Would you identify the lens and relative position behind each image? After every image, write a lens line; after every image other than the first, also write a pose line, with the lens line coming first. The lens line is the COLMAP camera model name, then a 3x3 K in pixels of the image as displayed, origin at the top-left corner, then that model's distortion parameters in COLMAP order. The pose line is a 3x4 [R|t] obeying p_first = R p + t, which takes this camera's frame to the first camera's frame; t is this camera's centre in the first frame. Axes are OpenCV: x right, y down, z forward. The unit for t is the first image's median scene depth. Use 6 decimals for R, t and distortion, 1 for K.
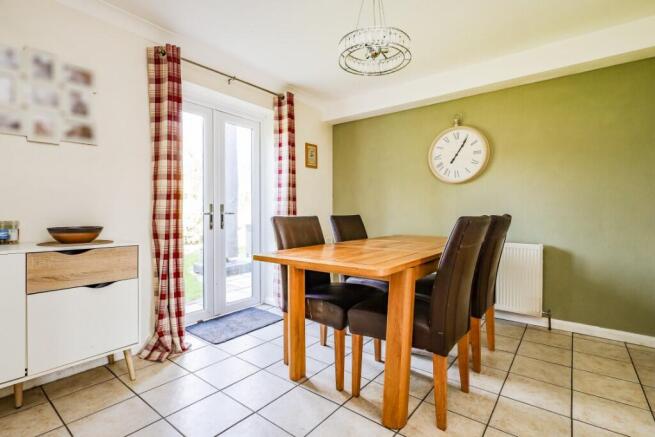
lens RADIAL K [[306.0, 0, 327.6], [0, 306.0, 217.3], [0, 0, 1]] dist [0.009501, -0.000183]
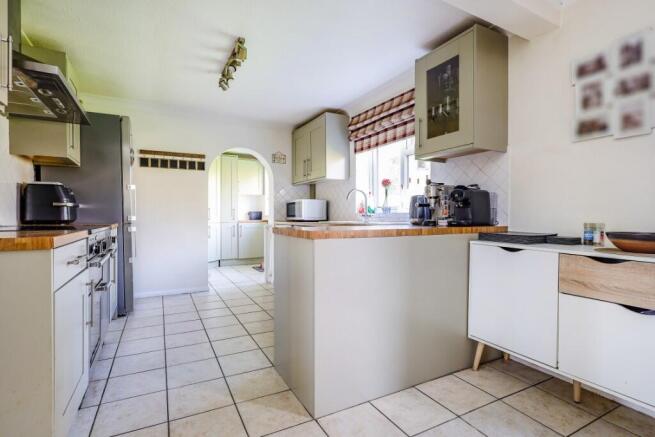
lens RADIAL K [[306.0, 0, 329.8], [0, 306.0, 217.7], [0, 0, 1]] dist [0.009501, -0.000183]
pose [[-0.422386, 0.002730, -0.906412, 0.291712], [-0.013235, 0.999870, 0.009180, -0.004469], [0.906320, 0.015874, -0.422295, 0.671698]]
